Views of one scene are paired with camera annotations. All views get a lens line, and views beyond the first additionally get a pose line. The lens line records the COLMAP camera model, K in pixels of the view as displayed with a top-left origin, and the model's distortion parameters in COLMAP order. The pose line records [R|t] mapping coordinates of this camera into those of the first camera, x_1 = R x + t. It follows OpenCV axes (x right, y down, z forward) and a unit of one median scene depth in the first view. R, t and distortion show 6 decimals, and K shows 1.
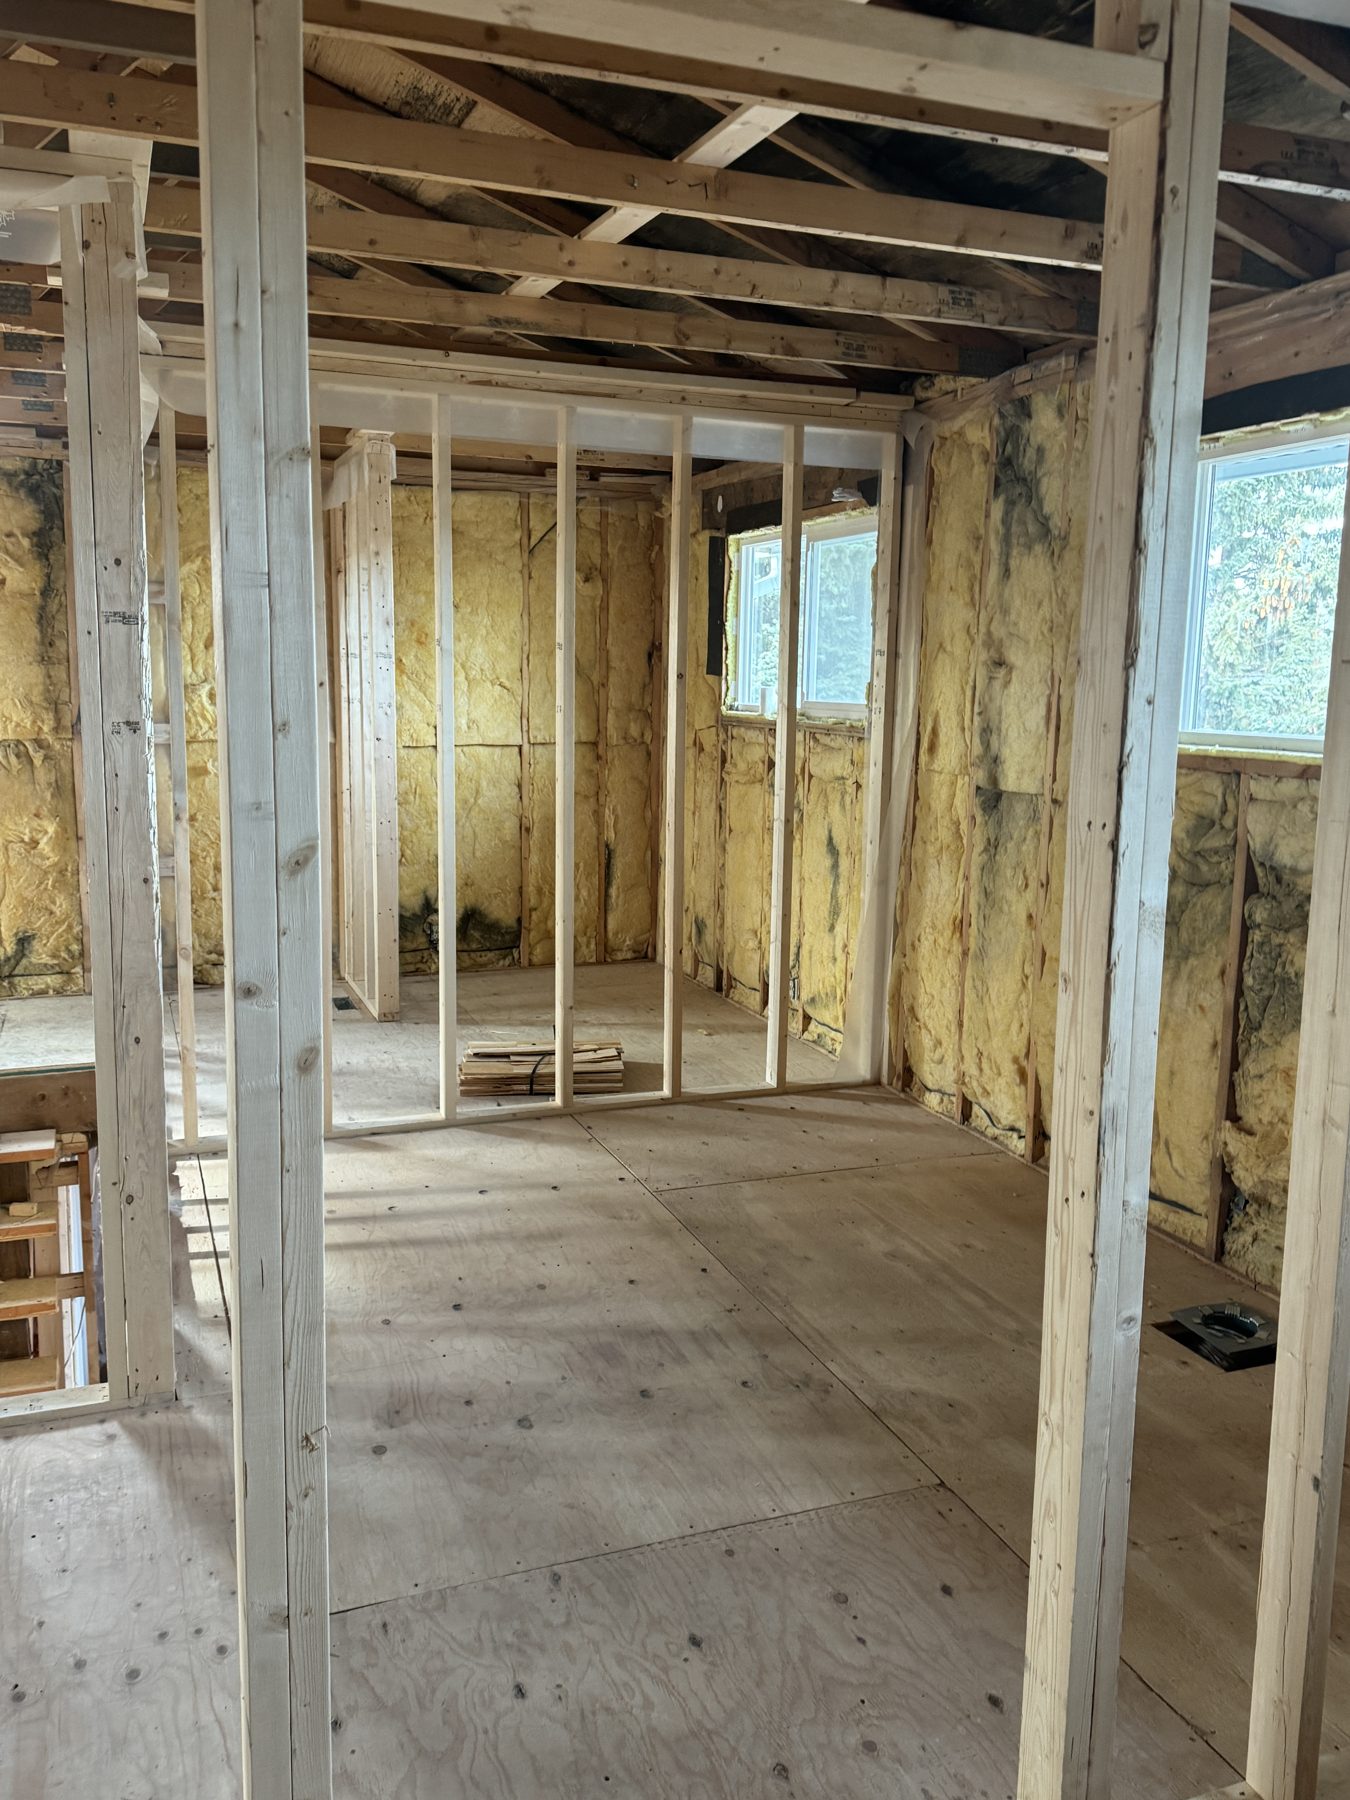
lens RADIAL K [[1463.8, 0, 675.0], [0, 1463.8, 900.0], [0, 0, 1]] dist [0.168772, -0.305377]
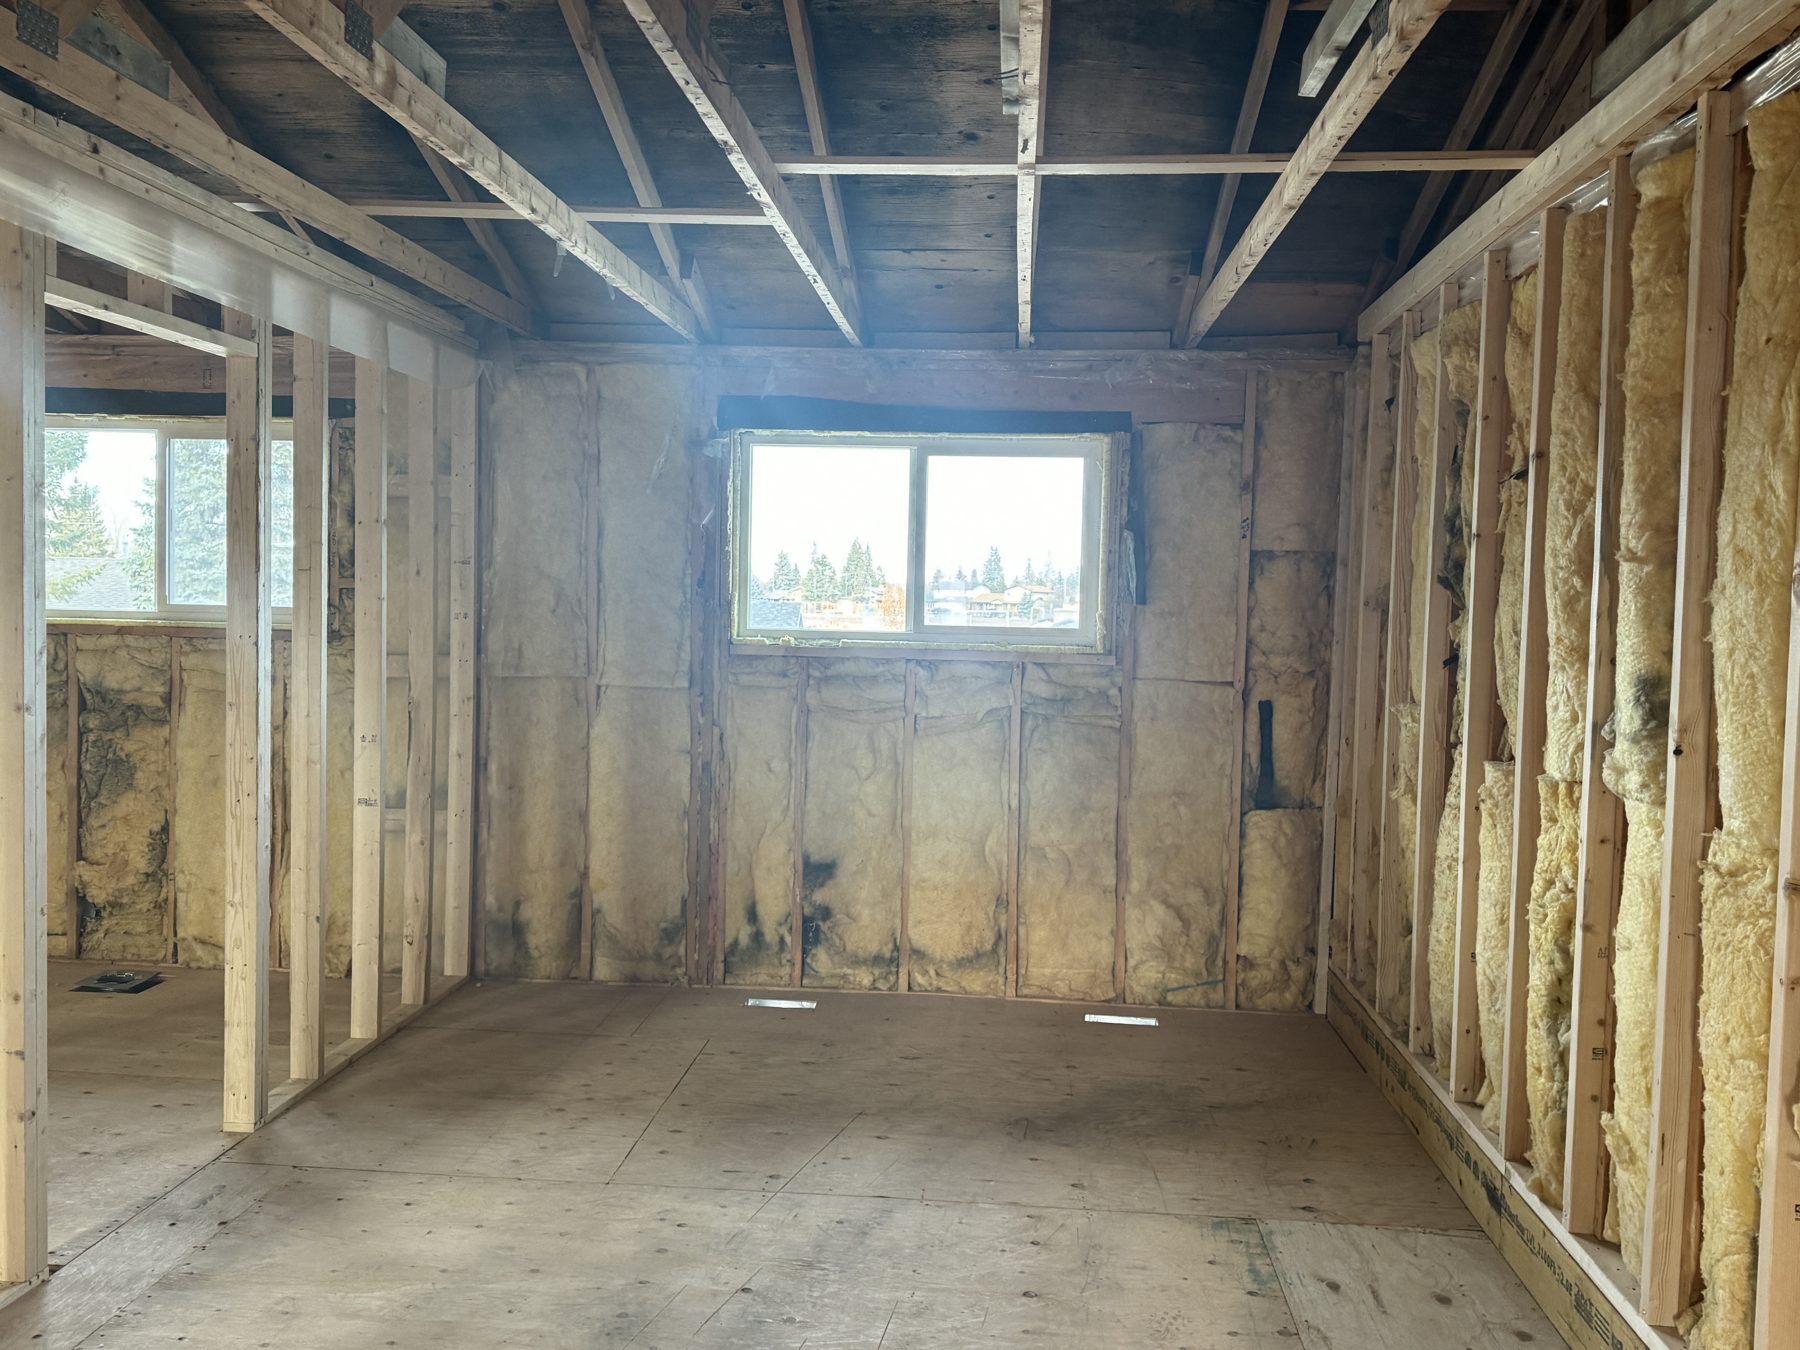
lens RADIAL K [[1463.8, 0, 900.0], [0, 1463.8, 675.0], [0, 0, 1]] dist [0.168772, -0.305377]
pose [[0.439881, -0.049127, 0.896711, -0.640032], [0.117725, 0.993041, -0.003346, 0.064757], [-0.890306, 0.107037, 0.442603, -0.453119]]
